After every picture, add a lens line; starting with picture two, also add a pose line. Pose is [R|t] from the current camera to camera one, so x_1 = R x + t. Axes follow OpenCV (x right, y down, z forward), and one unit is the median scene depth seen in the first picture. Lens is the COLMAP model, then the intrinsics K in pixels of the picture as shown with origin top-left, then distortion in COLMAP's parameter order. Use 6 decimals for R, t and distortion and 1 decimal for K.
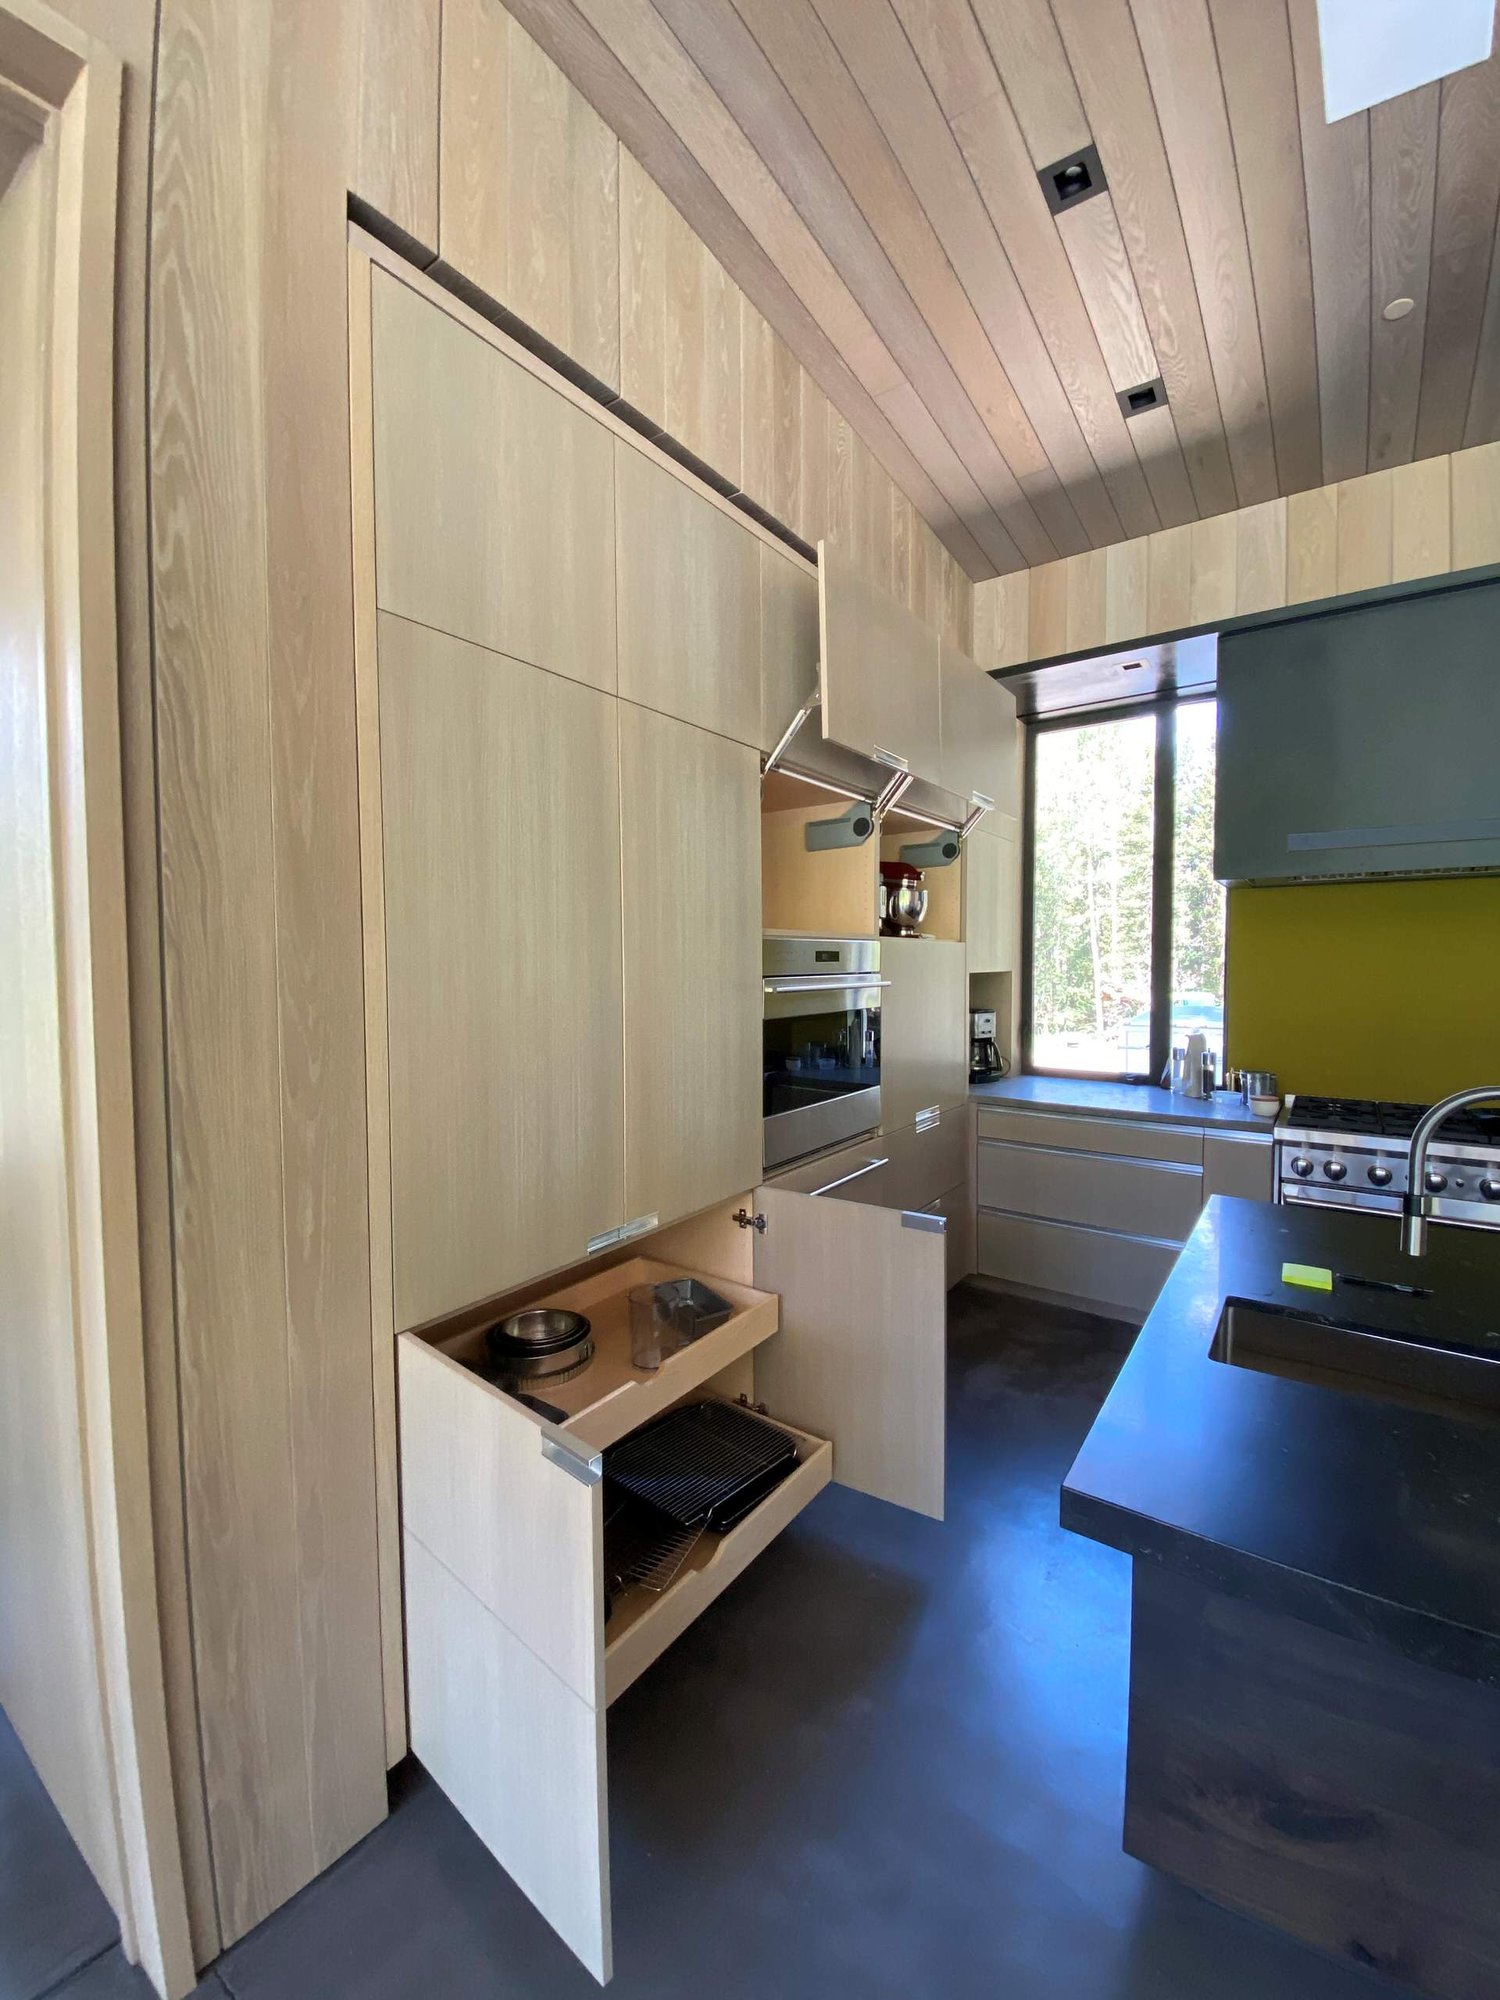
lens RADIAL K [[802.9, 0, 747.5], [0, 802.9, 996.4], [0, 0, 1]] dist [0.029000, -0.034203]
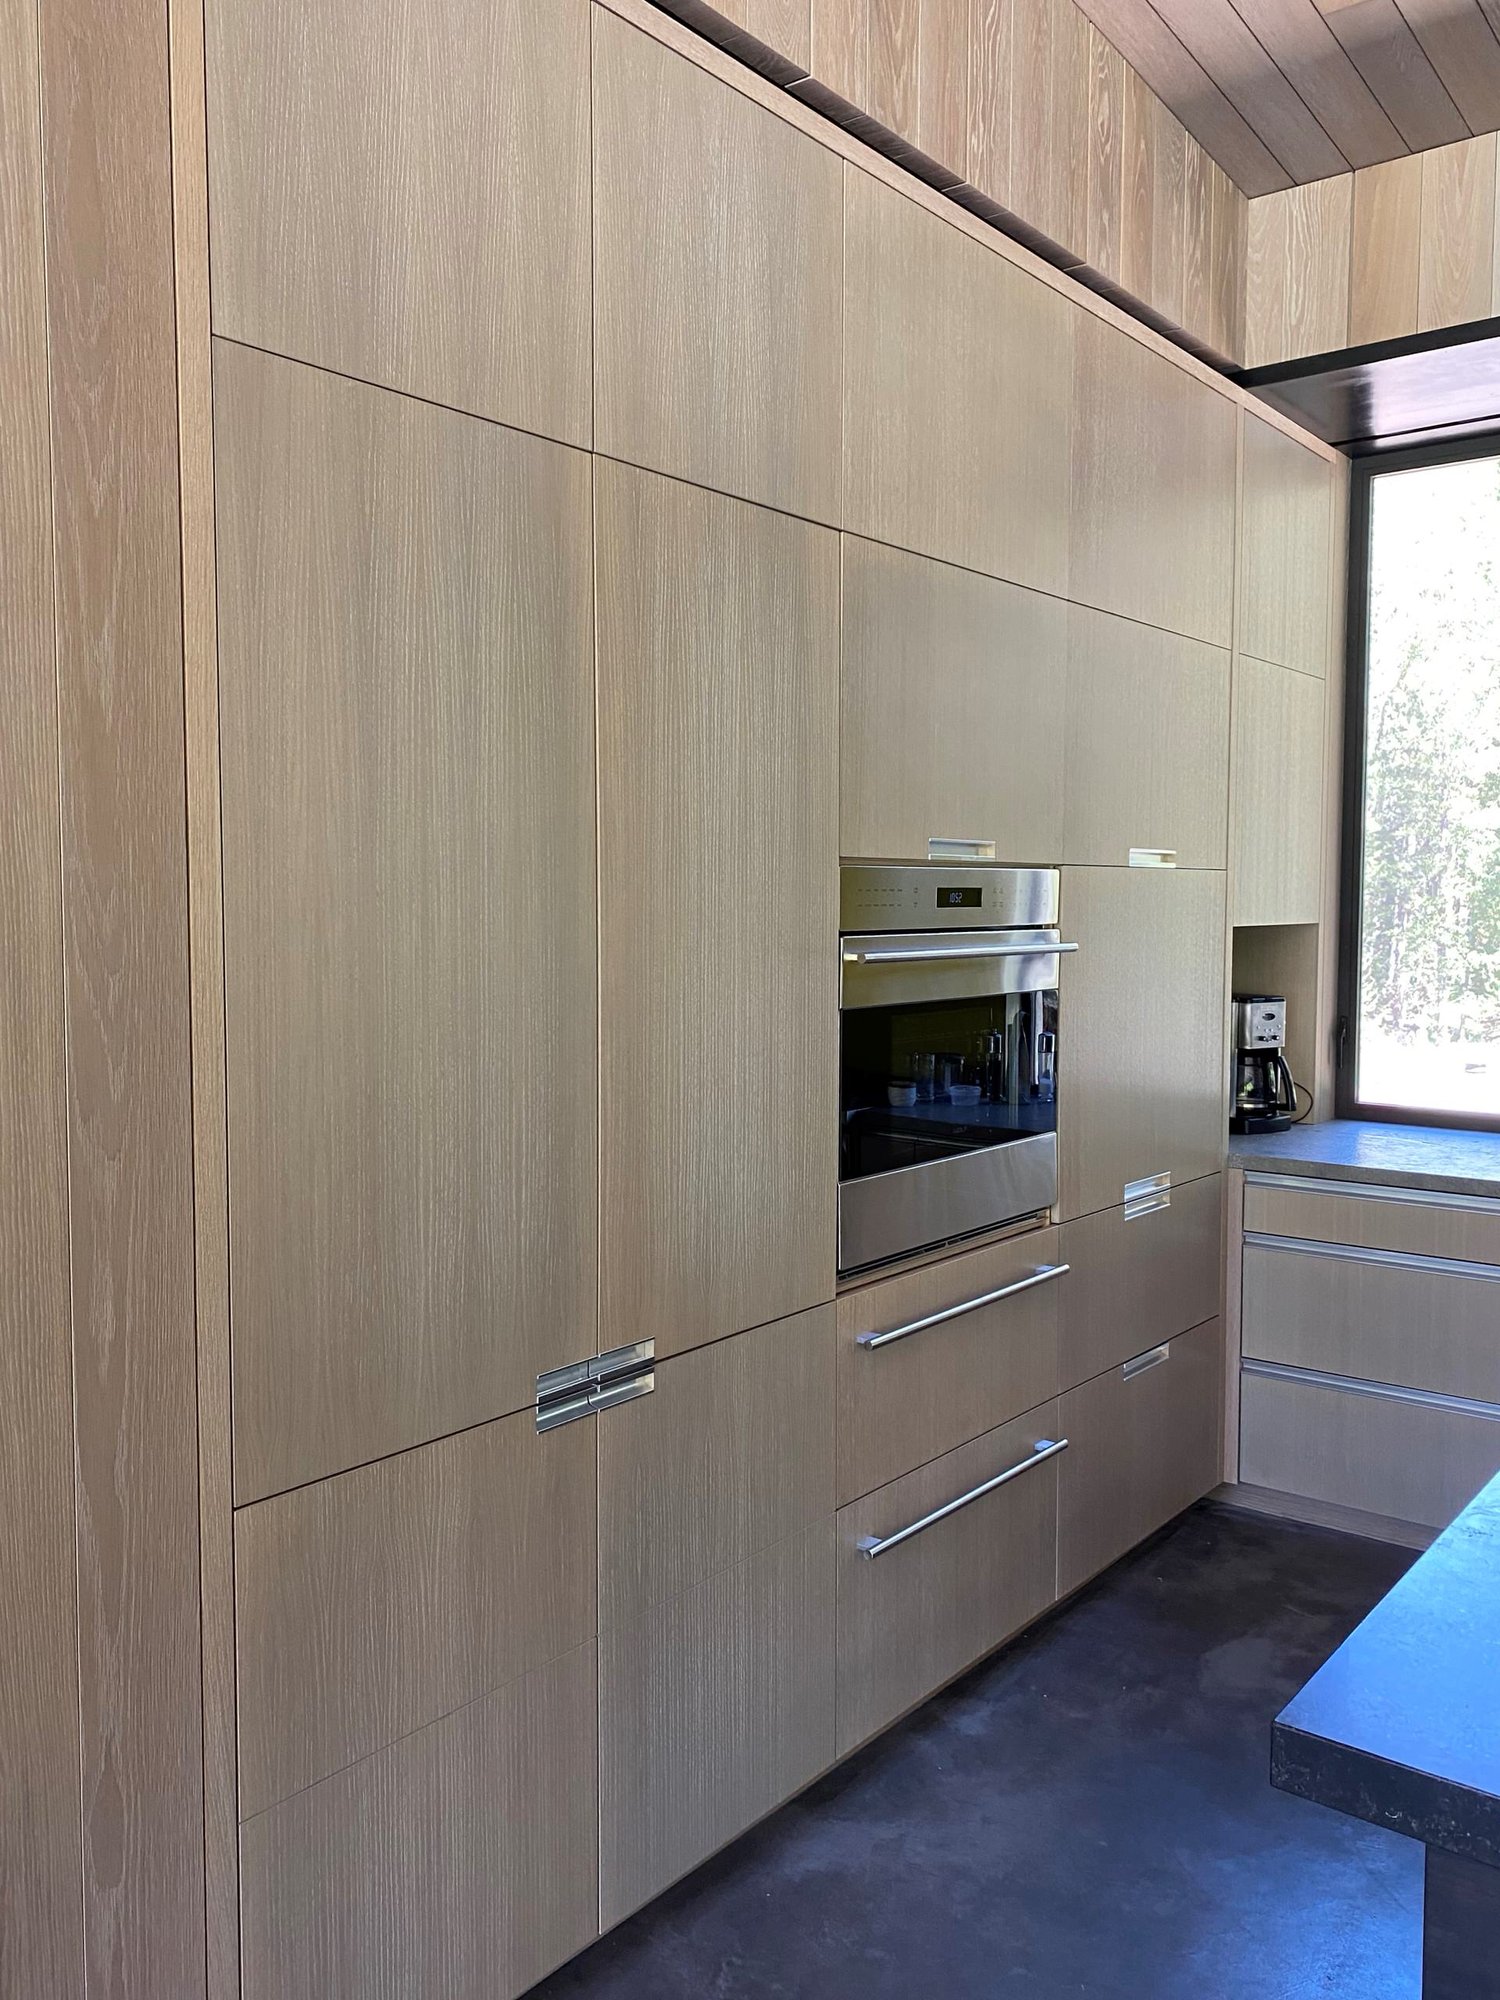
lens RADIAL K [[1584.5, 0, 752.3], [0, 1584.5, 994.0], [0, 0, 1]] dist [0.000650, 0.004357]
pose [[0.998864, 0.009469, -0.046693, 0.008117], [-0.008635, 0.999800, 0.018029, -0.001421], [0.046854, -0.017605, 0.998747, -0.103245]]
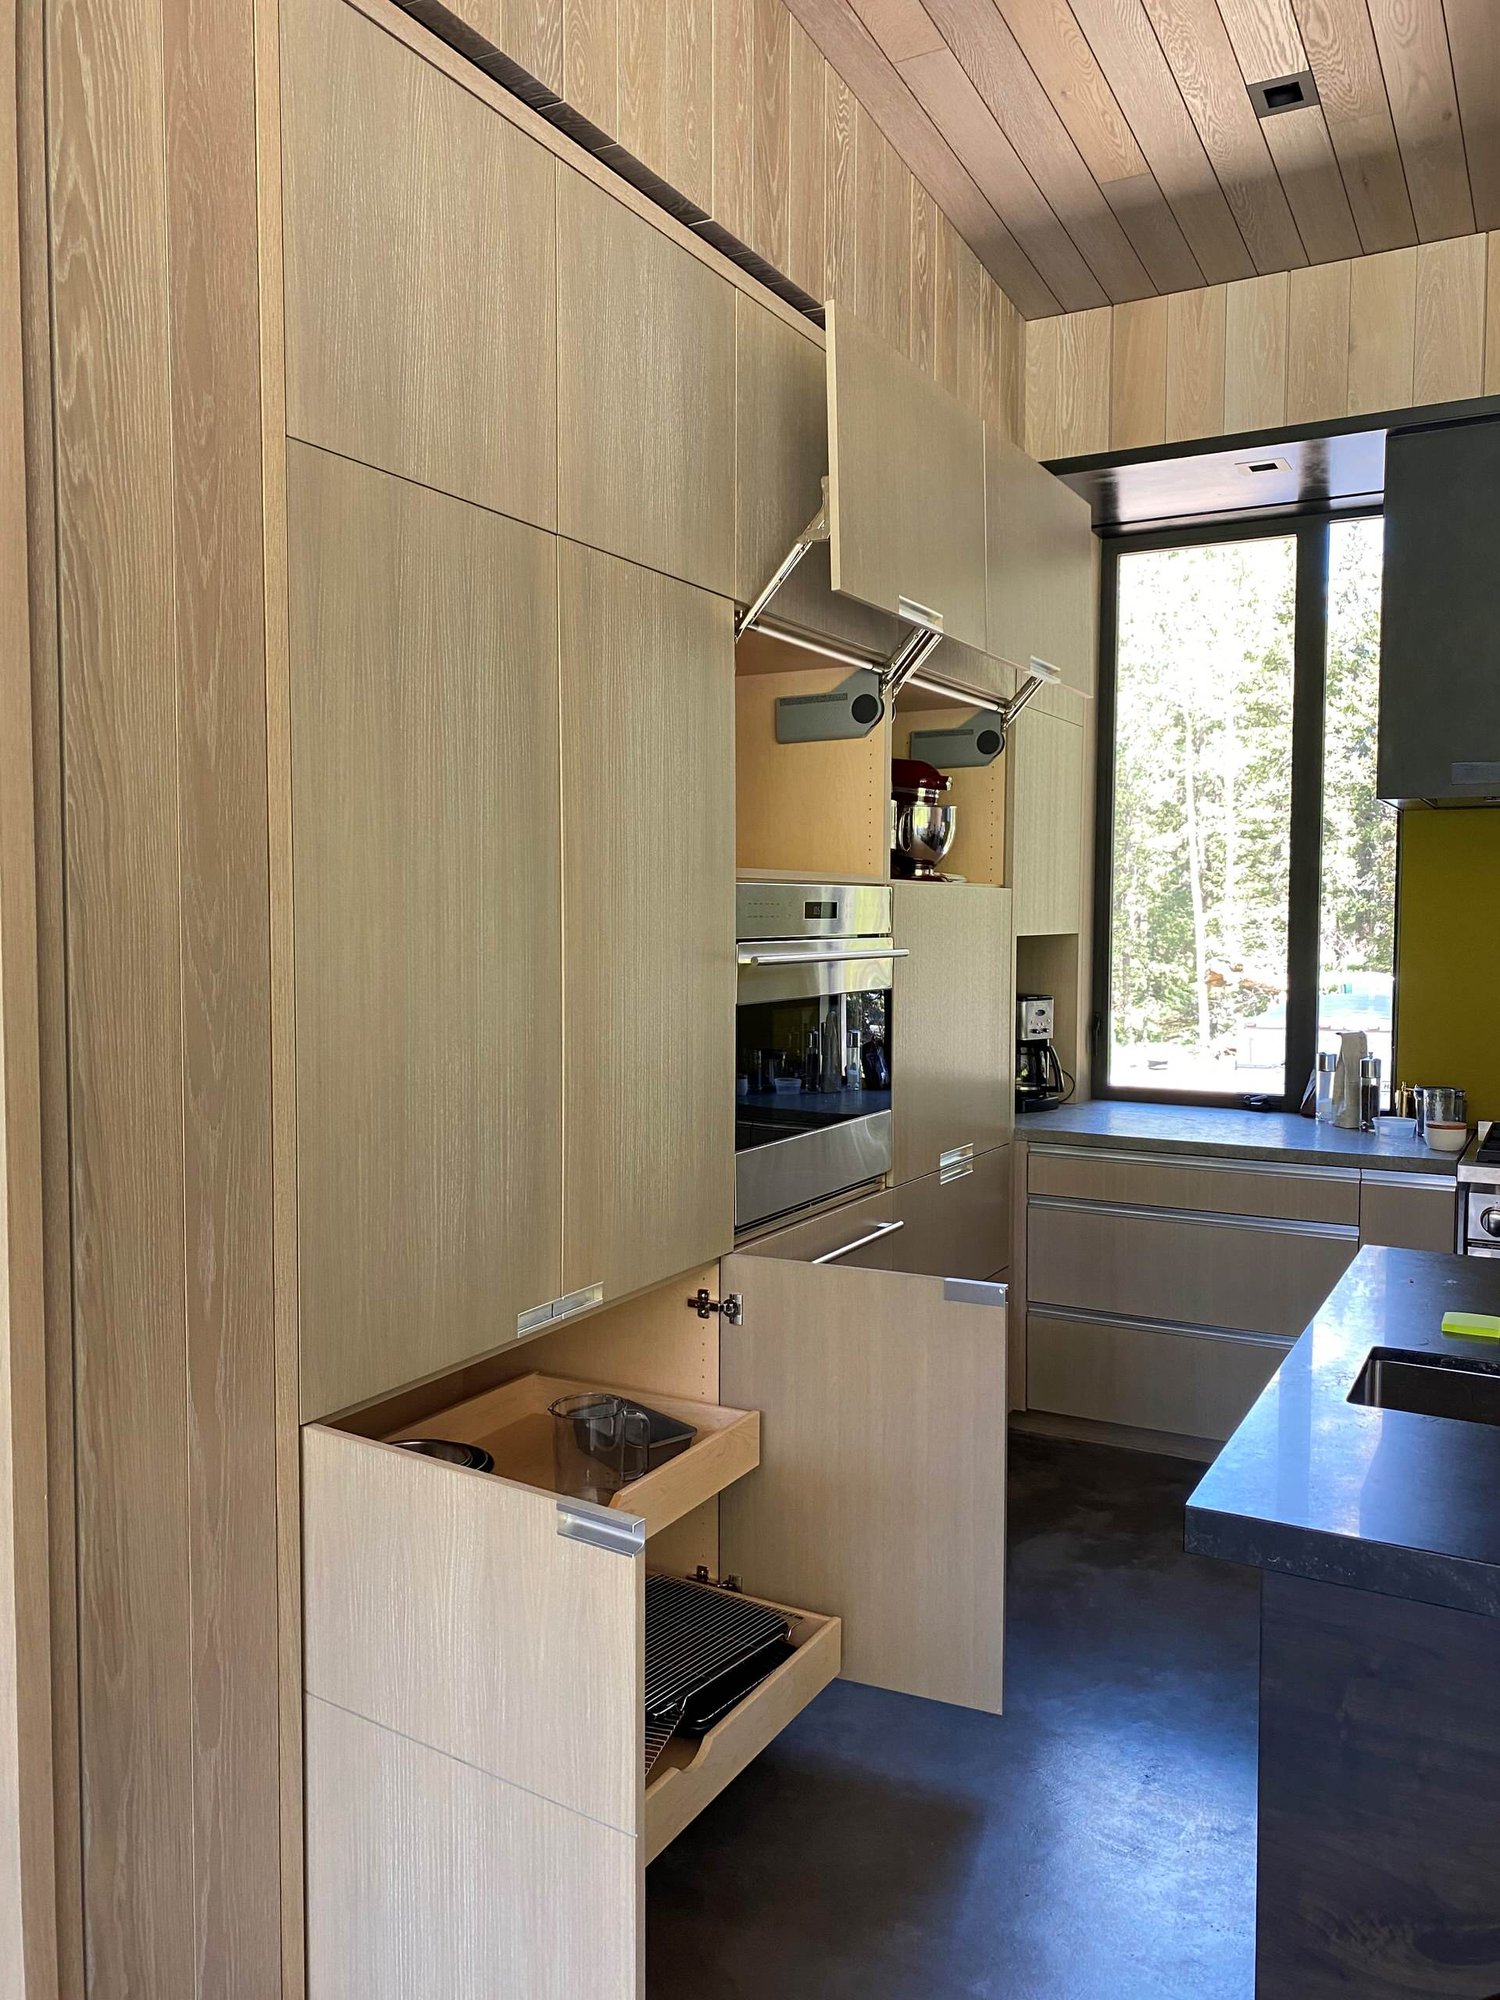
lens RADIAL K [[1504.1, 0, 743.7], [0, 1504.1, 995.3], [0, 0, 1]] dist [0.001969, -0.004566]
pose [[0.993419, 0.001086, 0.114533, -0.104104], [-0.002437, 0.999929, 0.011654, 0.005778], [-0.114512, -0.011857, 0.993351, -0.214213]]
